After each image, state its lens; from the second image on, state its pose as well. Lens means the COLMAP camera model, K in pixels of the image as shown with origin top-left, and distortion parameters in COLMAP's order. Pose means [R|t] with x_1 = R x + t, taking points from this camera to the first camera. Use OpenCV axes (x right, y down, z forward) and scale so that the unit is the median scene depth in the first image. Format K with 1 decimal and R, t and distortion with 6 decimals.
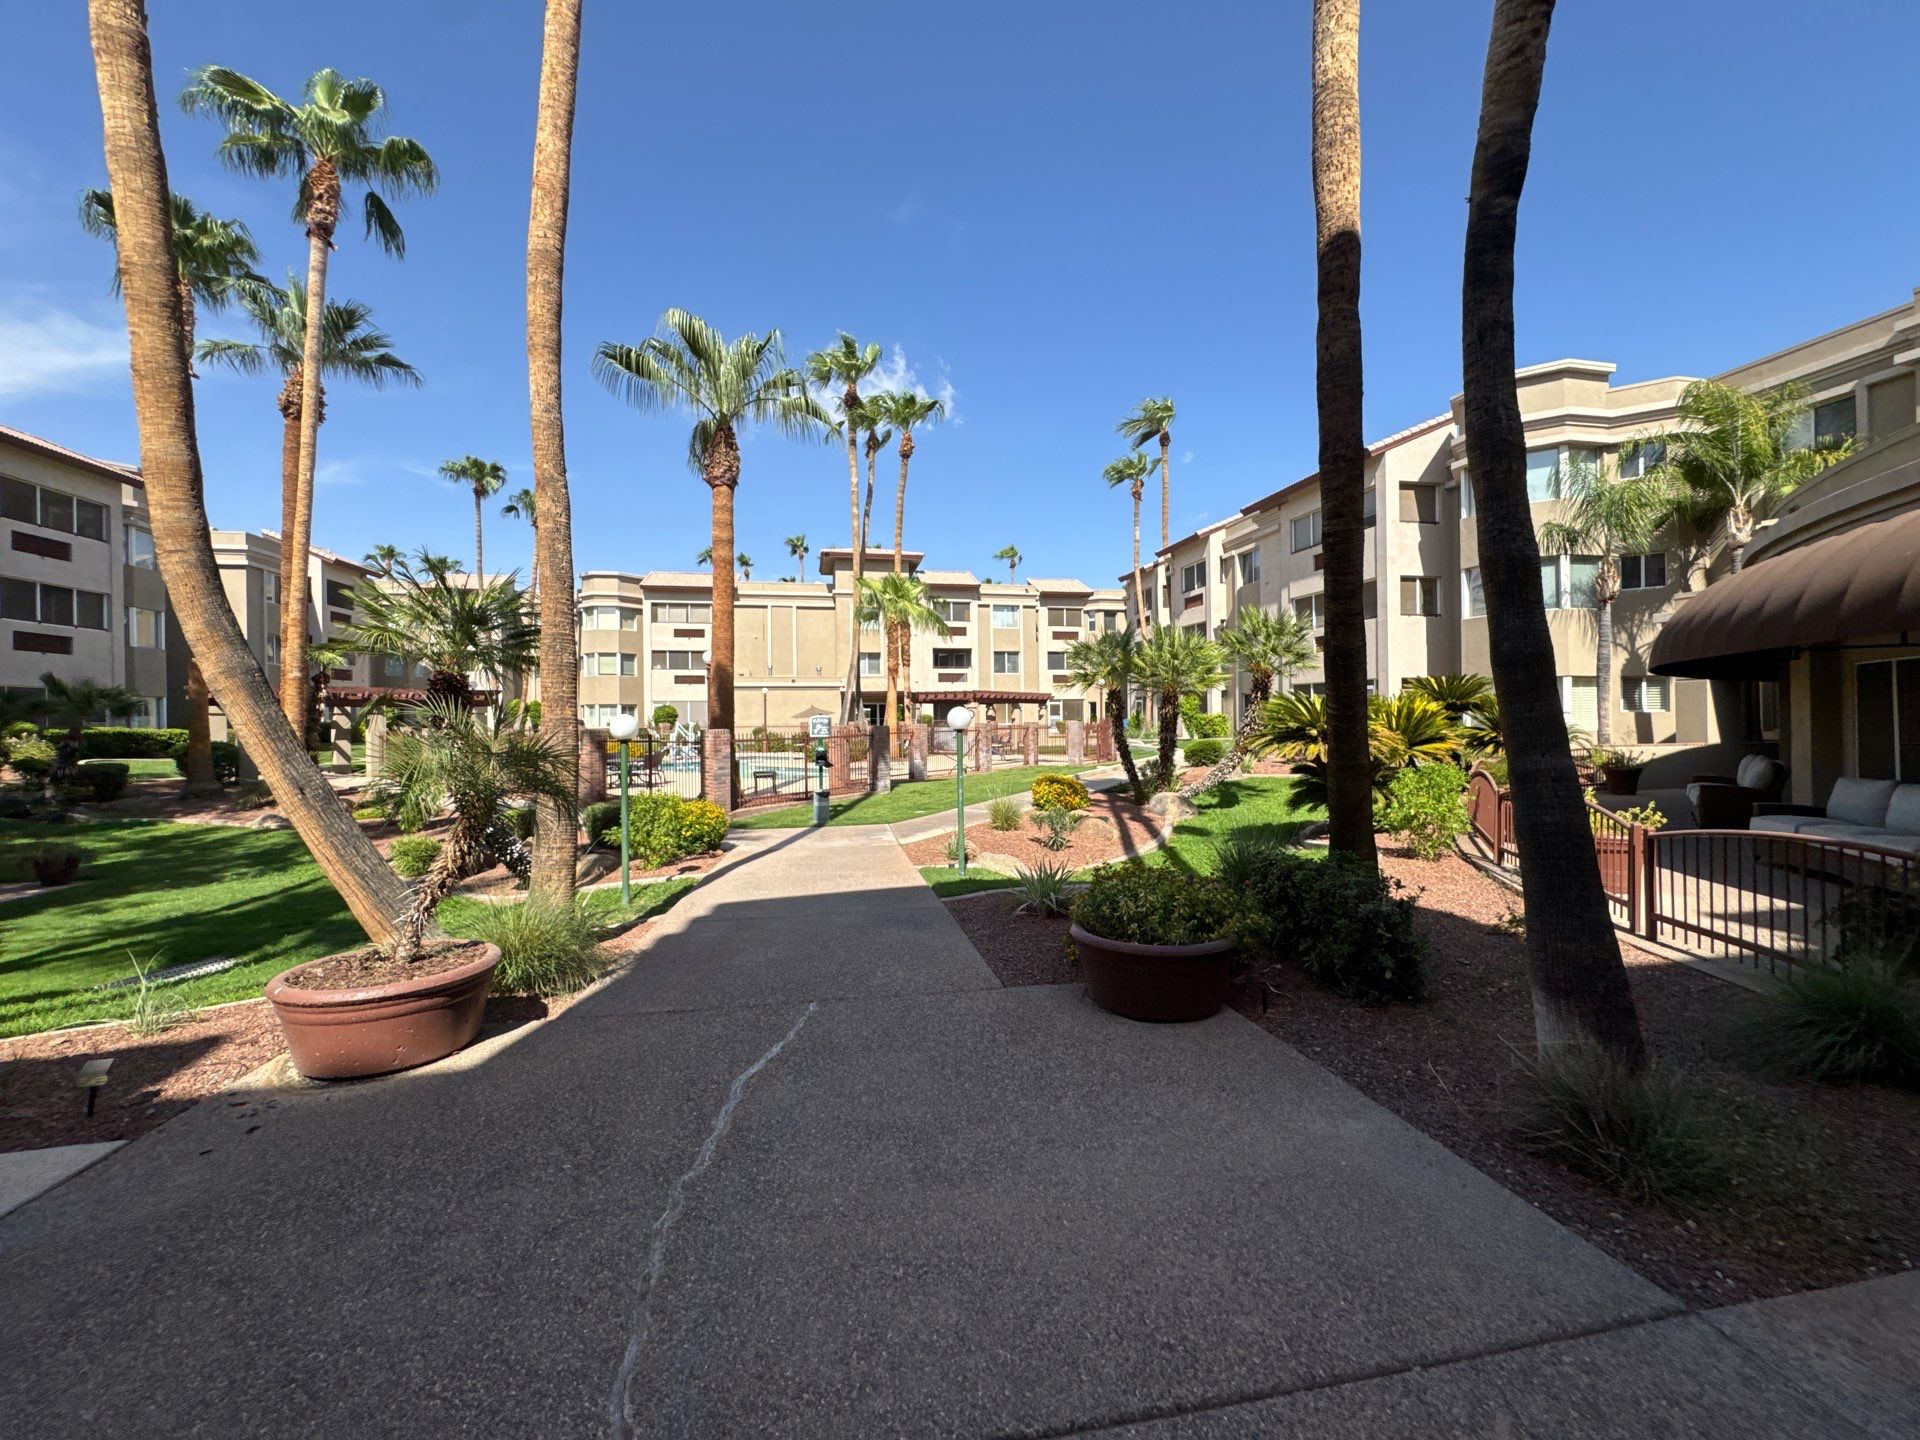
lens RADIAL K [[766.6, 0, 960.6], [0, 766.6, 715.1], [0, 0, 1]] dist [-0.004835, 0.000654]
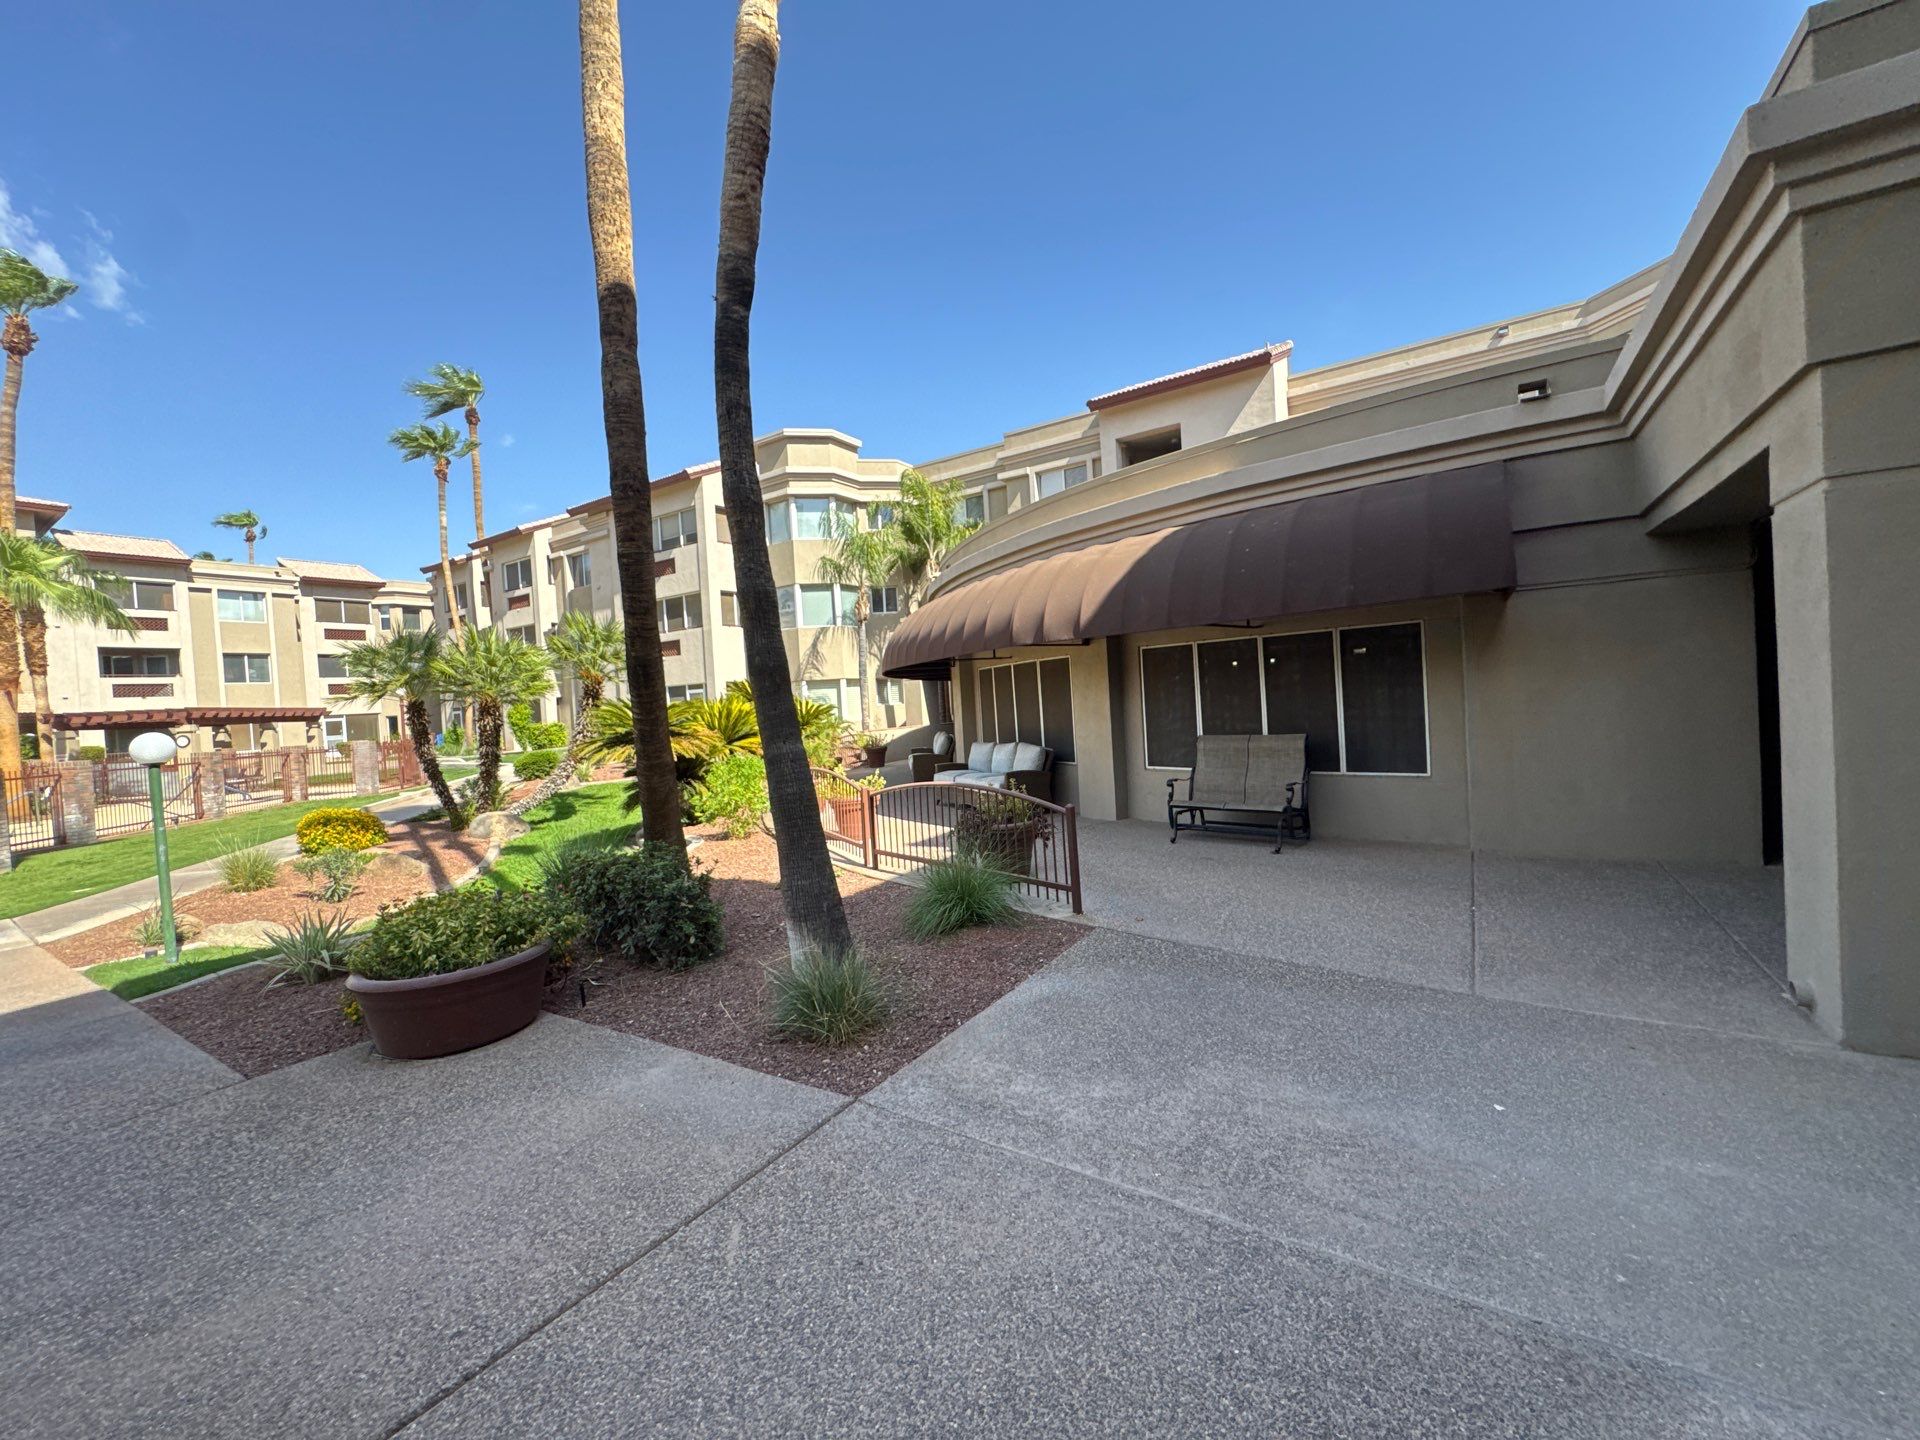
lens RADIAL K [[766.6, 0, 961.1], [0, 766.6, 716.4], [0, 0, 1]] dist [-0.004835, 0.000654]
pose [[0.690983, -0.046950, 0.721345, 0.011009], [0.050108, 0.998599, 0.016997, -0.000364], [-0.721133, 0.024401, 0.692367, -0.076452]]
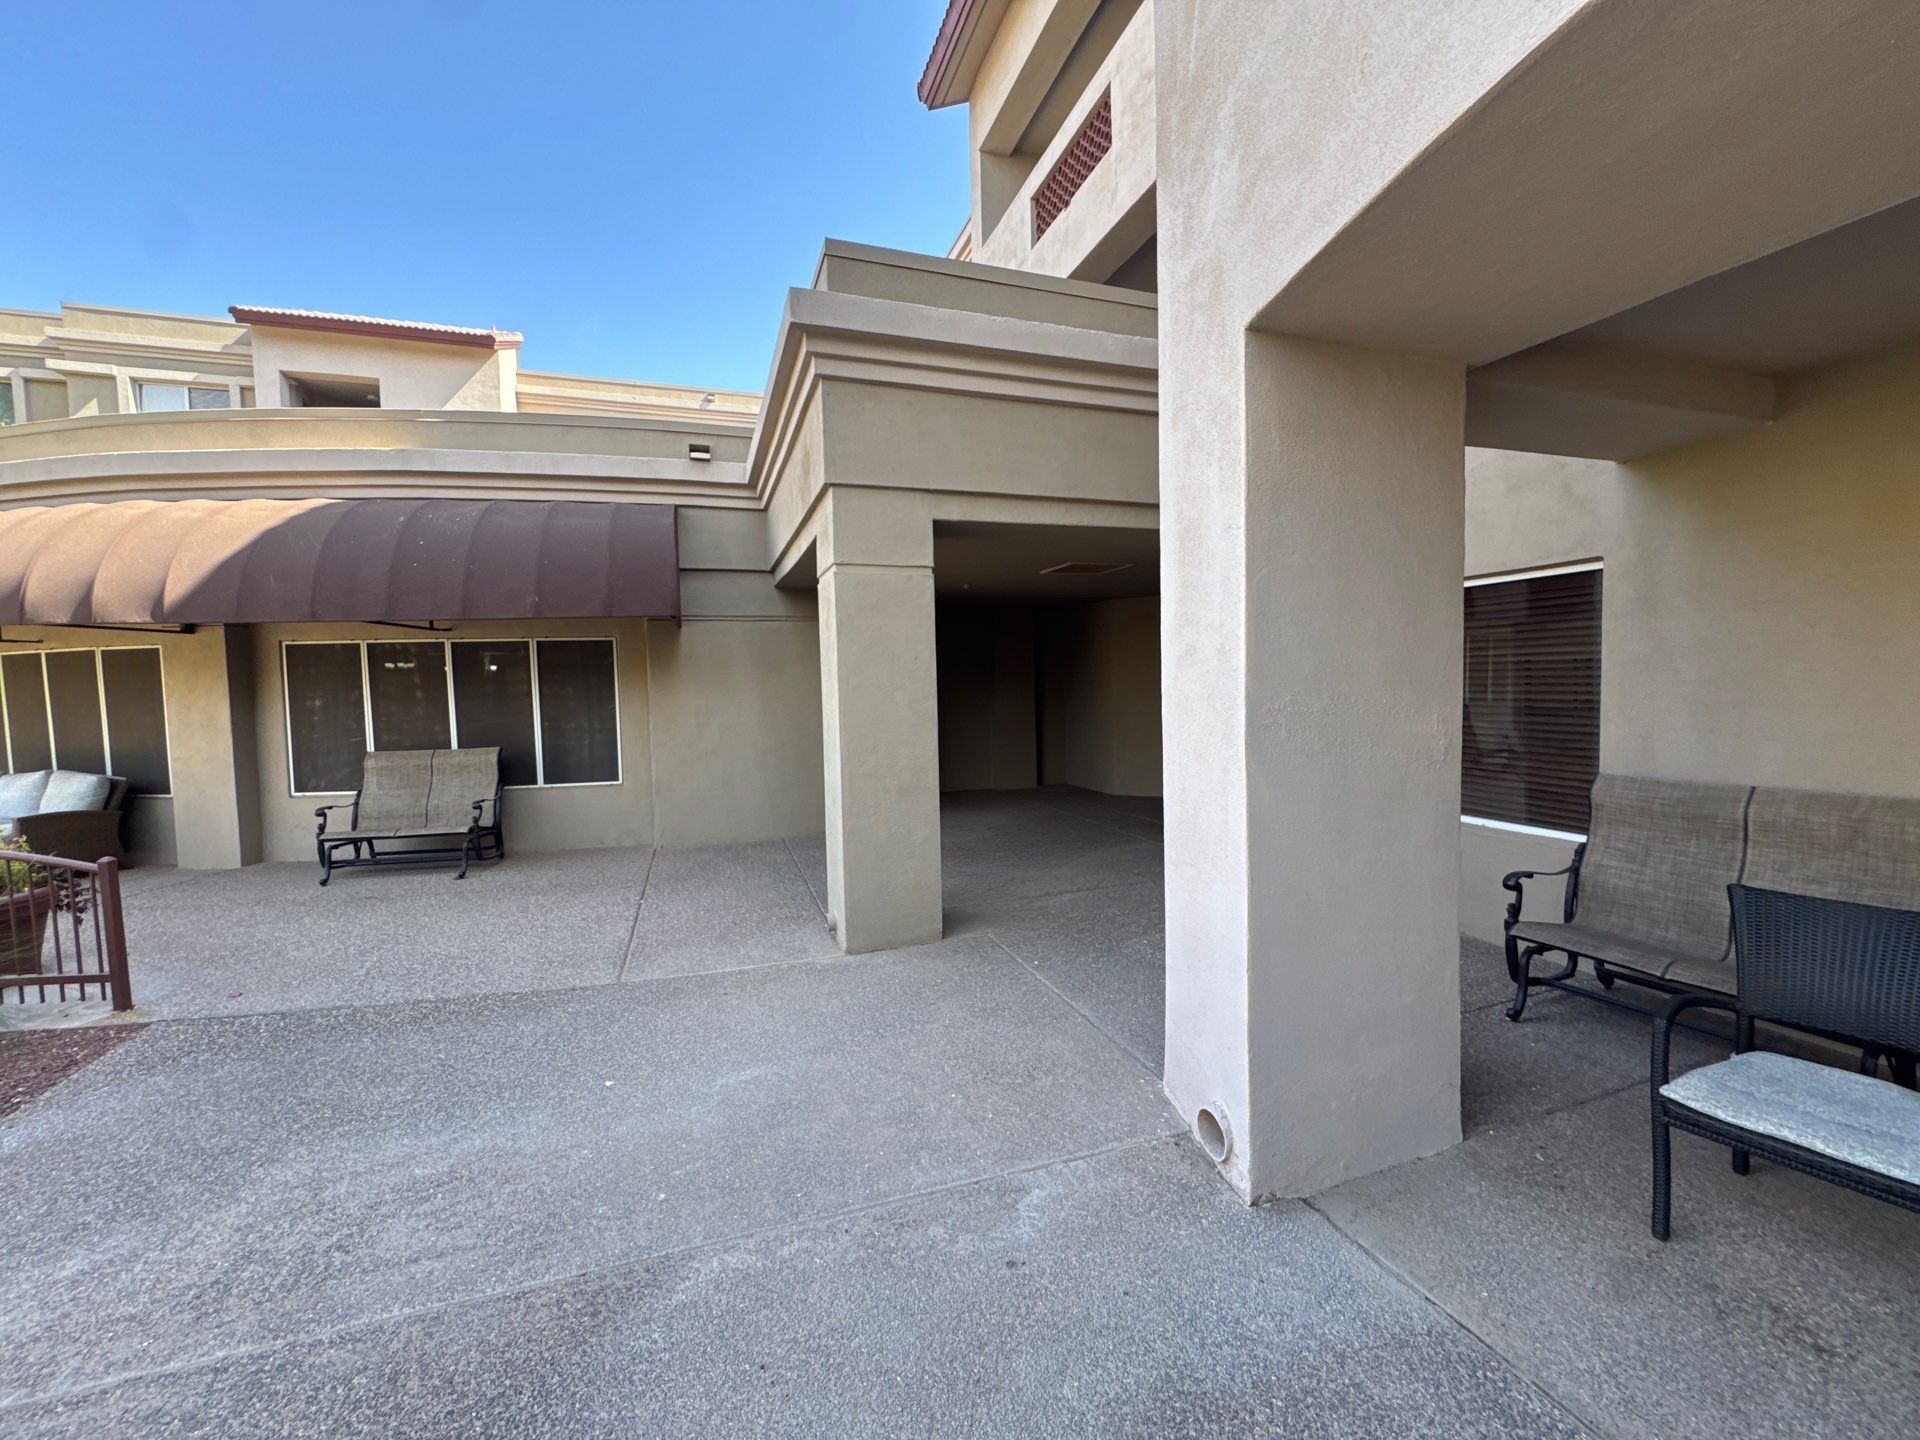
lens RADIAL K [[766.6, 0, 957.0], [0, 766.6, 717.1], [0, 0, 1]] dist [-0.004835, 0.000654]
pose [[-0.142238, -0.036805, 0.989148, 0.024606], [0.022555, 0.998928, 0.040413, -0.000818], [-0.989576, 0.028058, -0.141255, -0.142786]]
